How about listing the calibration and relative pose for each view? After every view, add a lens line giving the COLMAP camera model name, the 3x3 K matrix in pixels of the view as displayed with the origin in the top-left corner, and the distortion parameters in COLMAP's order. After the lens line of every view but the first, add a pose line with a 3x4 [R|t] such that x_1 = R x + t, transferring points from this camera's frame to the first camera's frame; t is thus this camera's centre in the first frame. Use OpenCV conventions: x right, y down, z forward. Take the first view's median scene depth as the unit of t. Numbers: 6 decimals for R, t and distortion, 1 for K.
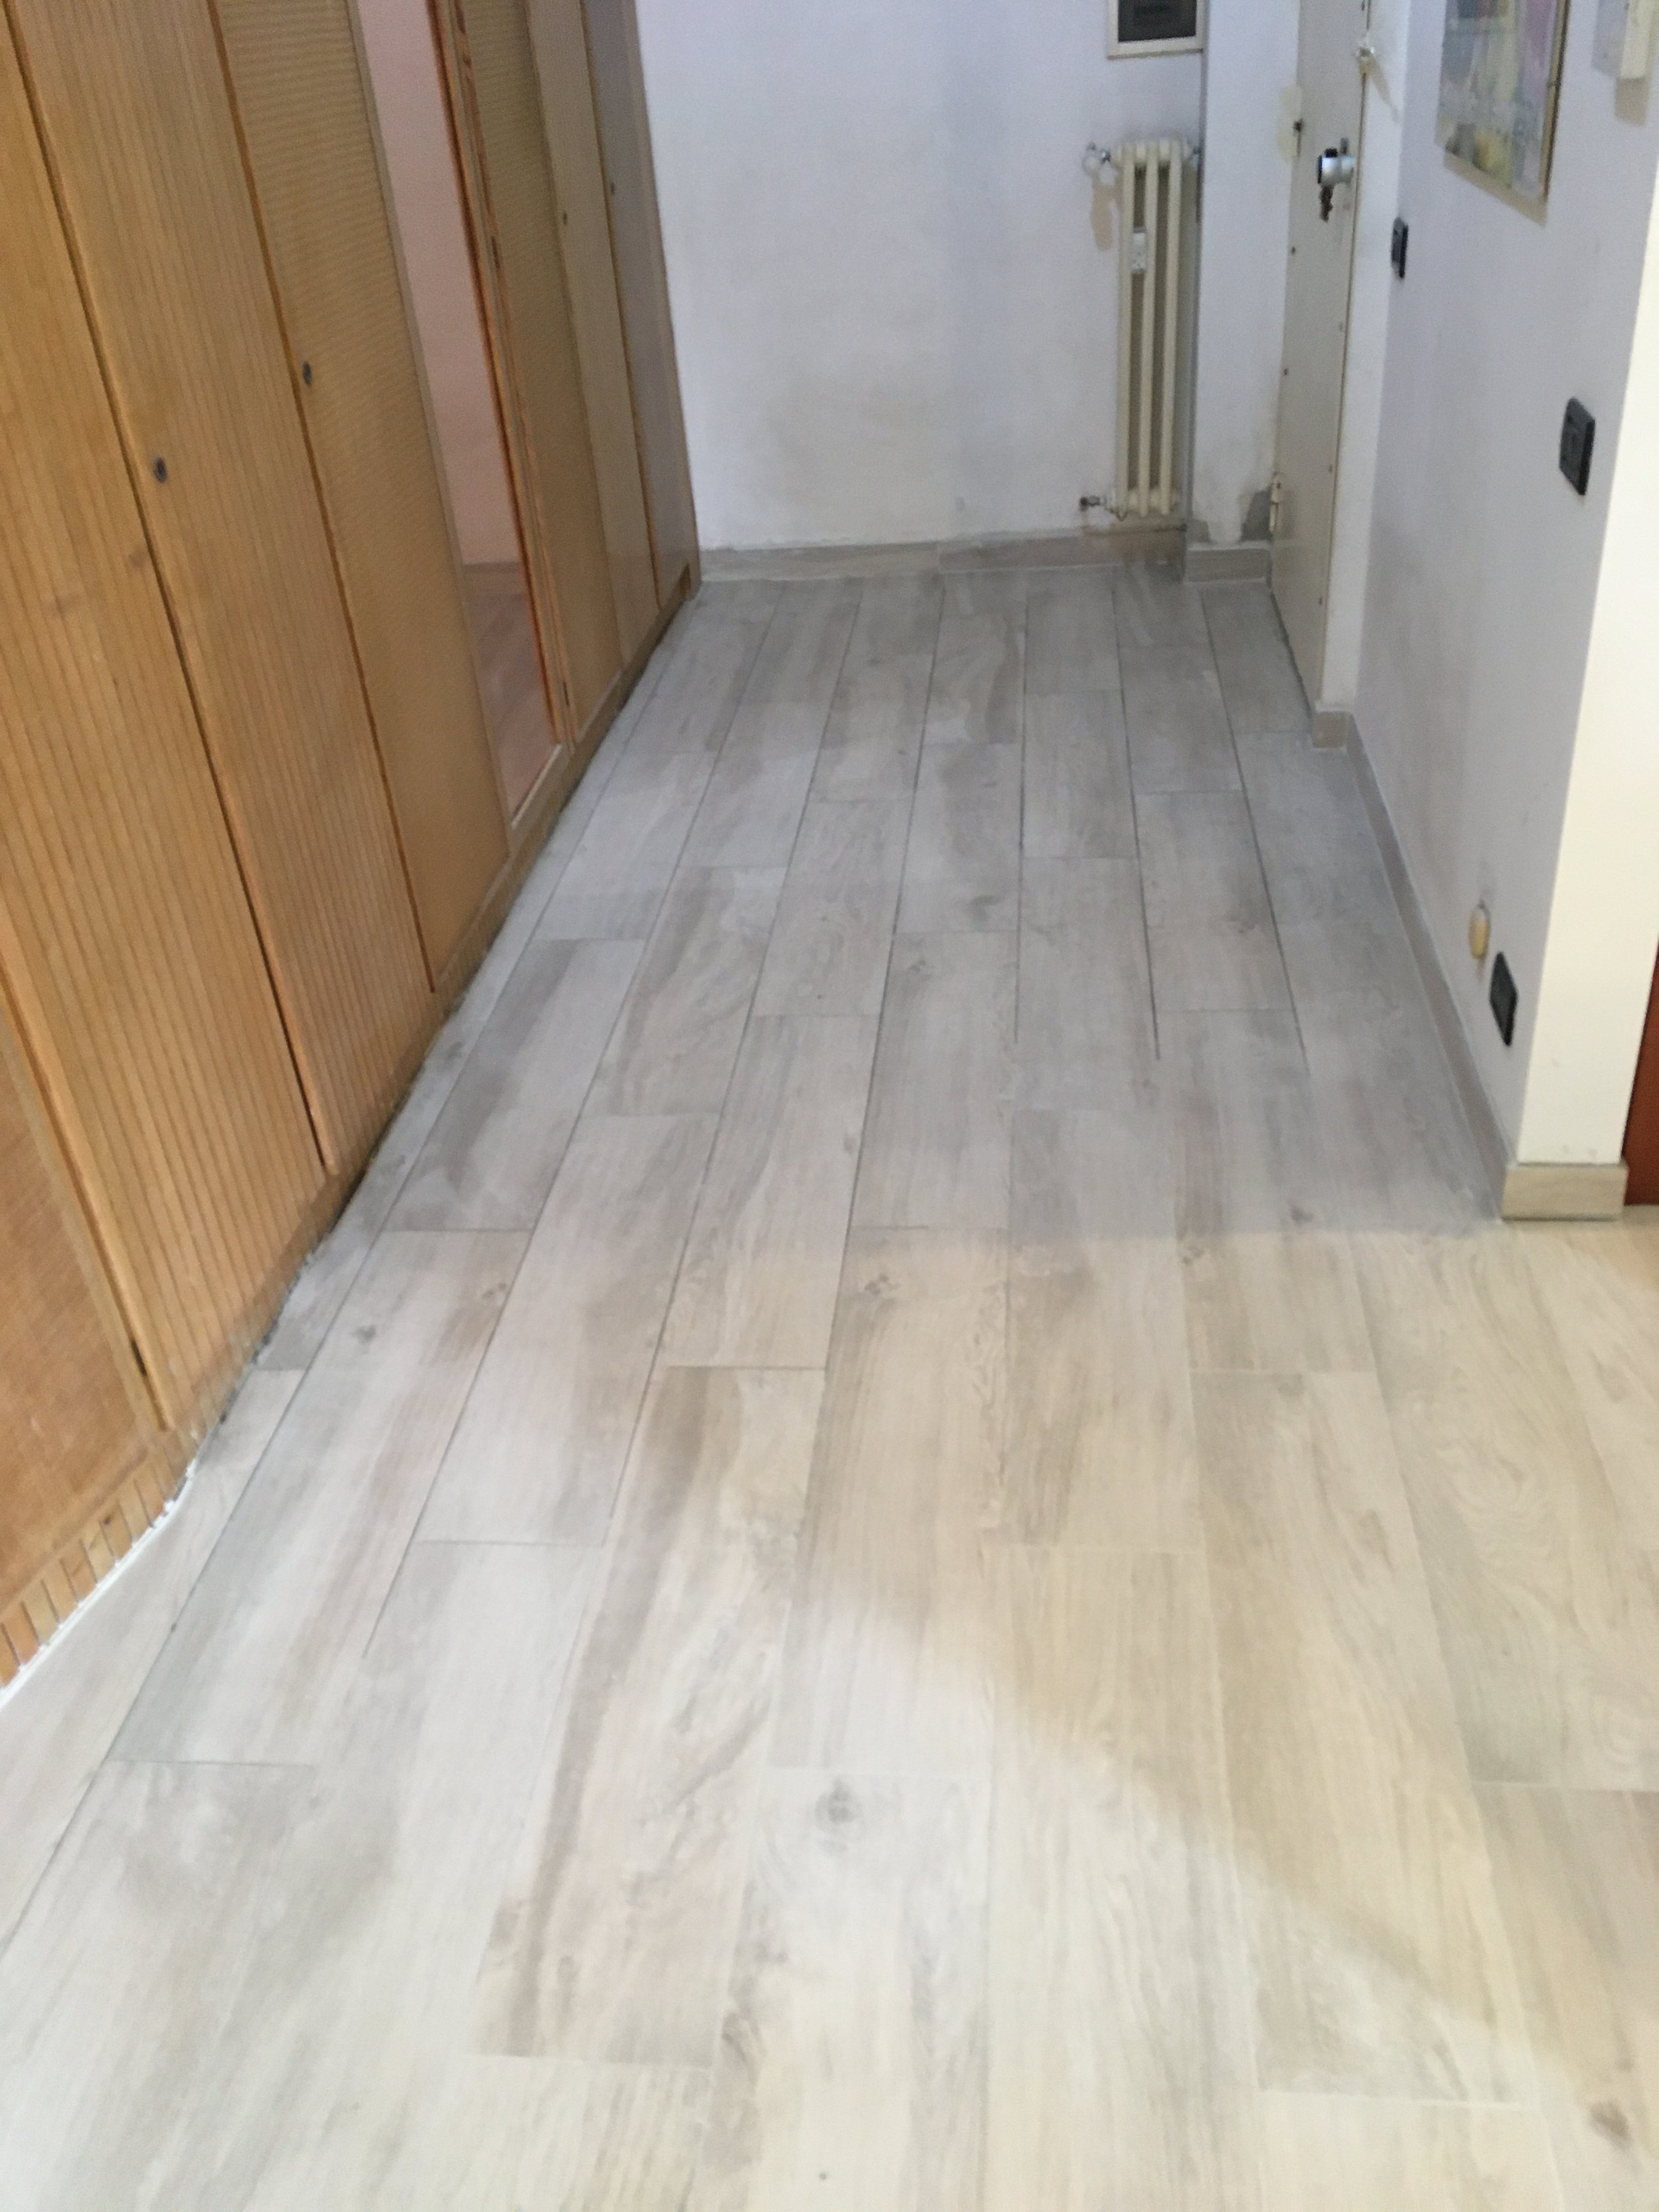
lens RADIAL K [[1866.6, 0, 835.5], [0, 1866.6, 1105.8], [0, 0, 1]] dist [0.050060, -0.092165]
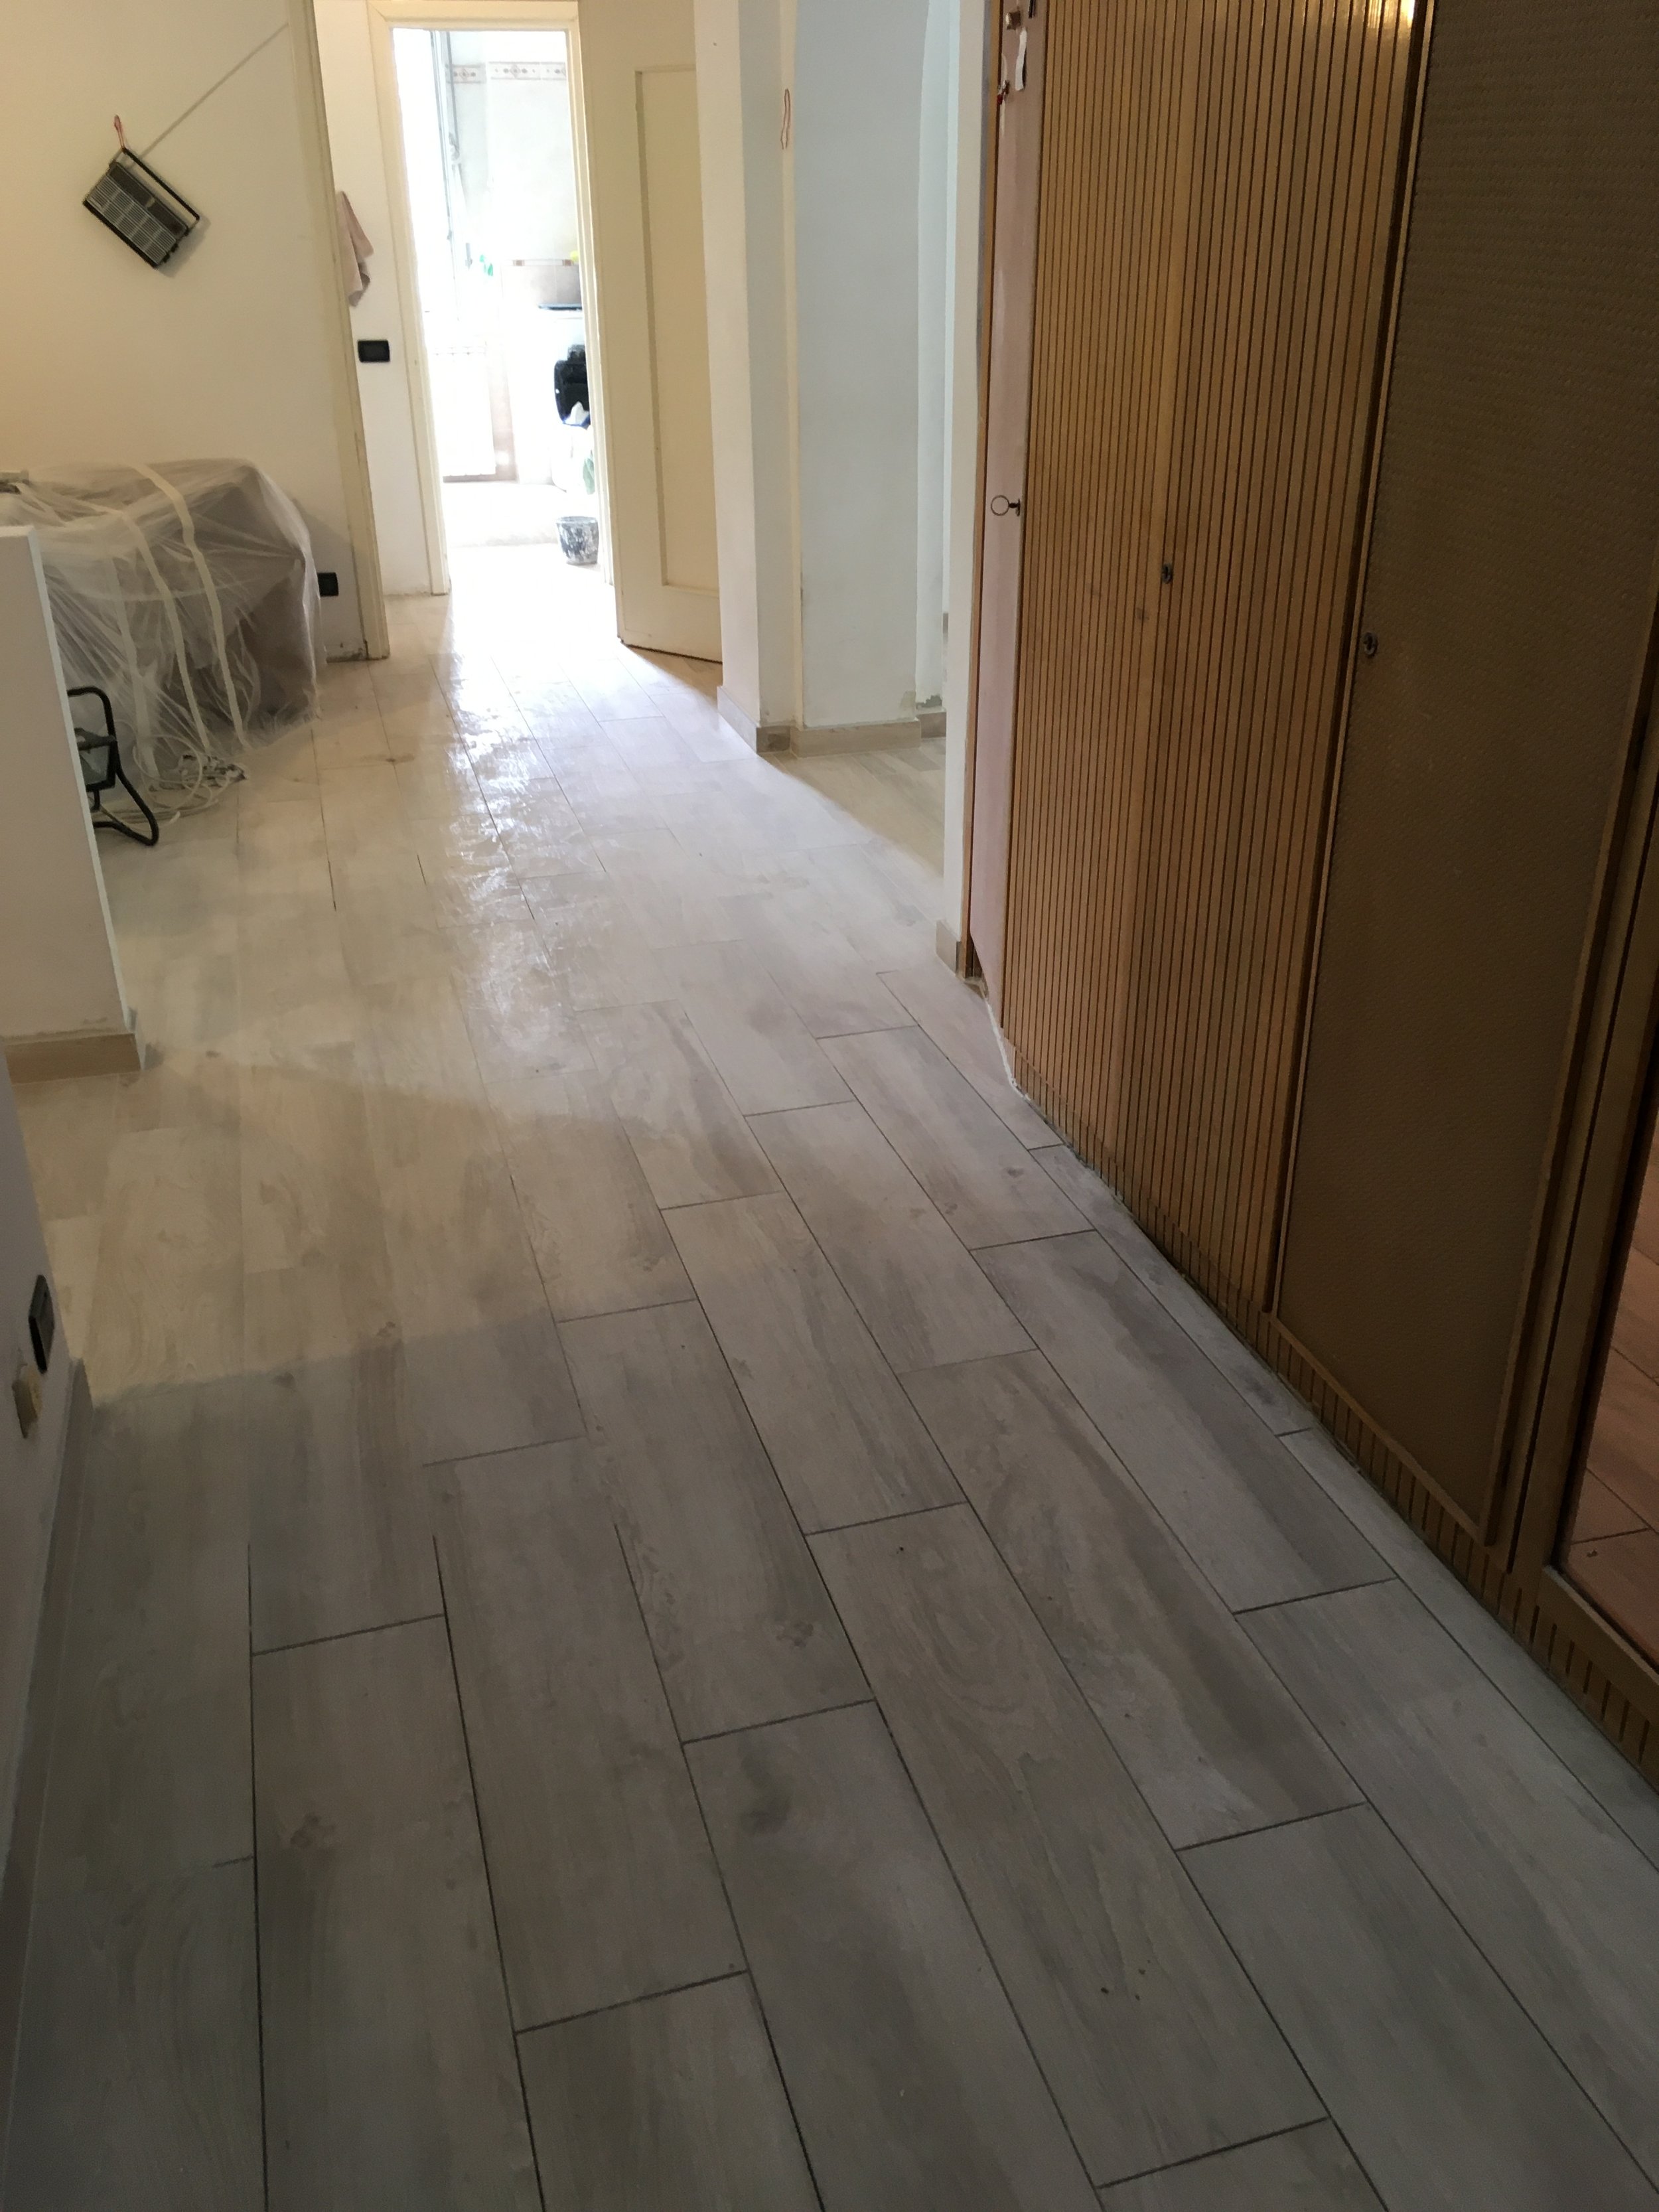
lens RADIAL K [[1866.6, 0, 837.4], [0, 1866.6, 1112.1], [0, 0, 1]] dist [0.050060, -0.092165]
pose [[-0.923840, 0.230508, -0.305592, 0.248086], [-0.138102, 0.543862, 0.827733, -0.938451], [0.356999, 0.806895, -0.470608, 1.482943]]
